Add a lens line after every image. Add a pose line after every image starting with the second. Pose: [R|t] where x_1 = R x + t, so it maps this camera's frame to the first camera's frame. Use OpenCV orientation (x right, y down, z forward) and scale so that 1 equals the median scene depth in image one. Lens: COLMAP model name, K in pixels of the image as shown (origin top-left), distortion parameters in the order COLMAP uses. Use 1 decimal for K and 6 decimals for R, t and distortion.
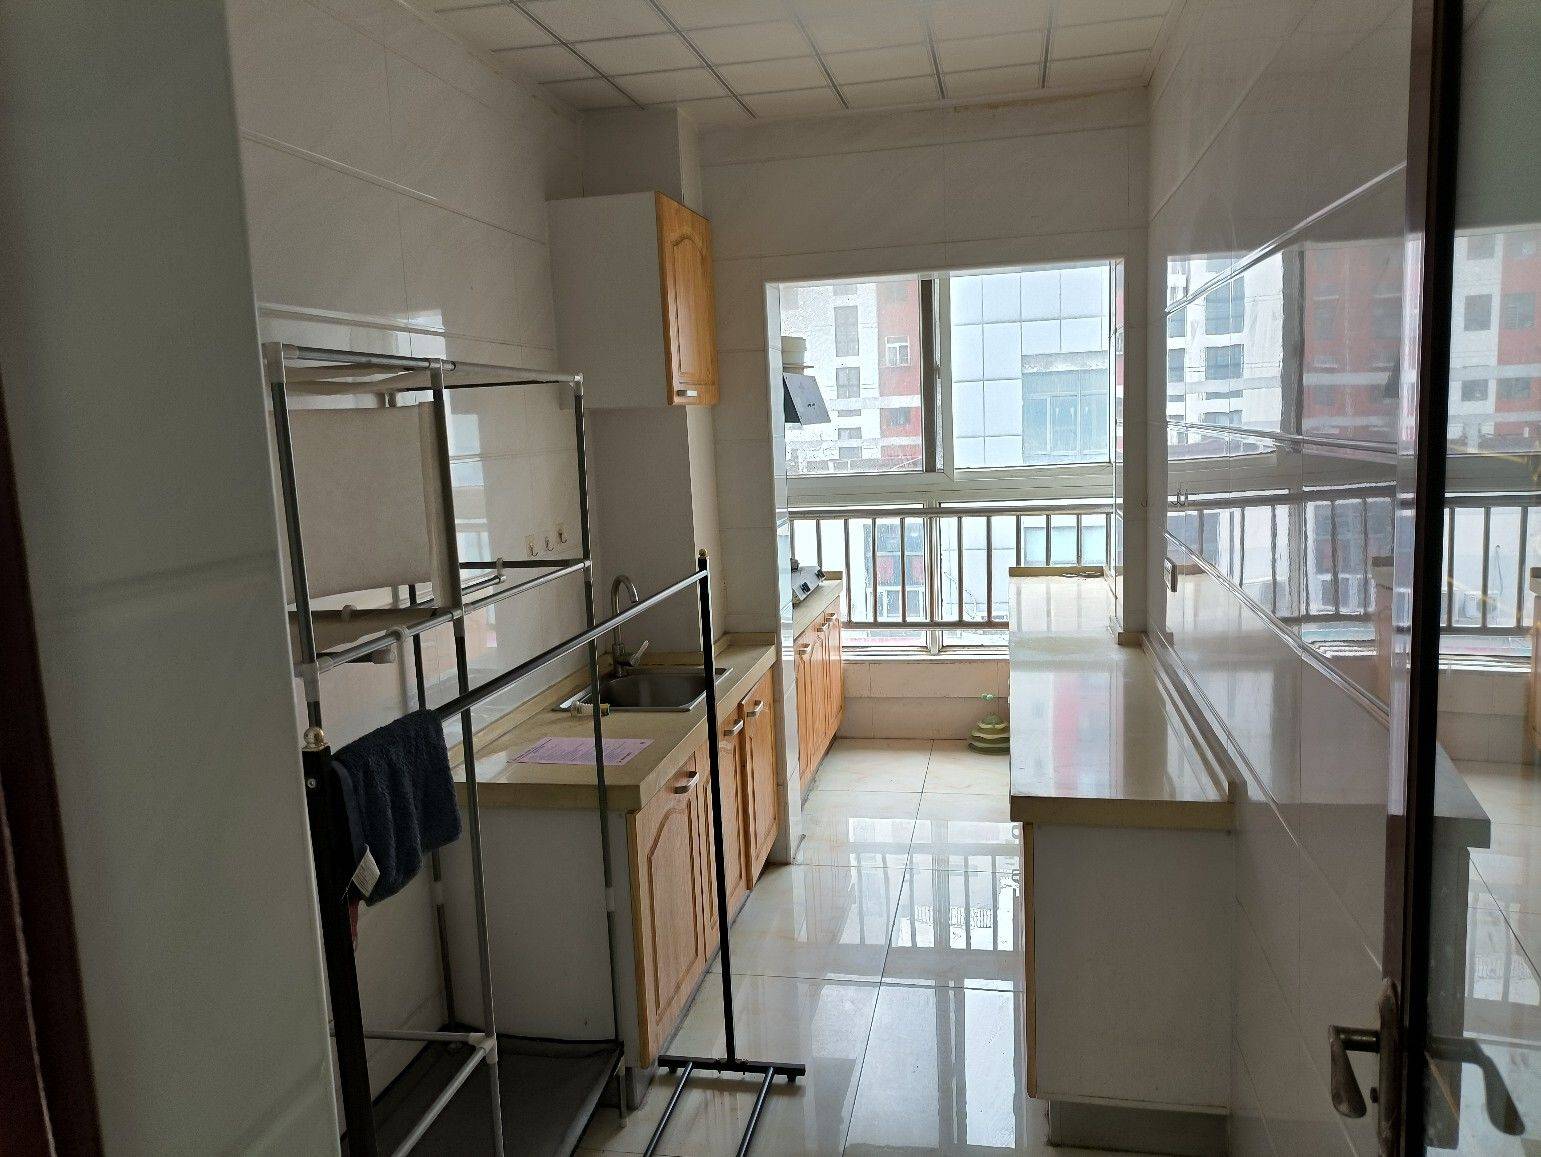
lens RADIAL K [[1139.6, 0, 770.5], [0, 1139.6, 578.5], [0, 0, 1]] dist [0.018187, -0.010604]
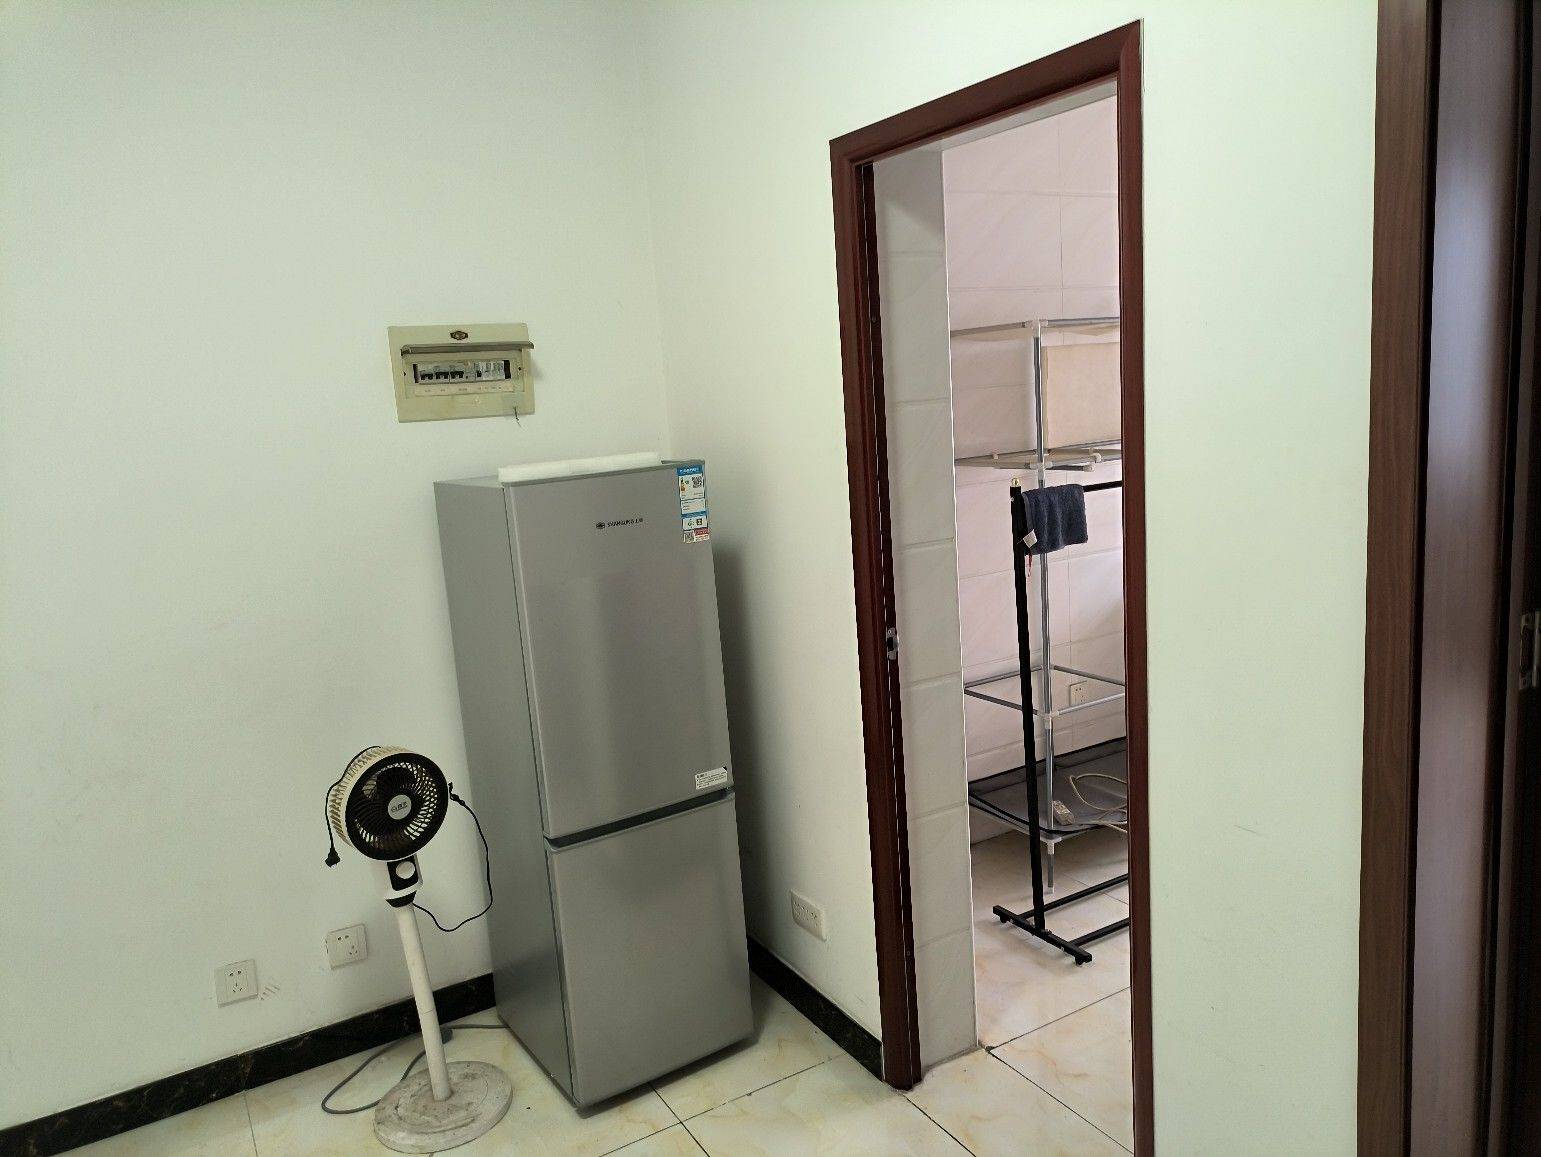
lens RADIAL K [[1146.4, 0, 770.5], [0, 1146.4, 578.5], [0, 0, 1]] dist [0.038004, -0.051826]
pose [[0.670135, 0.123716, -0.731856, 0.291223], [-0.065817, 0.992032, 0.107431, 0.029686], [0.739316, -0.023824, 0.672937, -0.288853]]
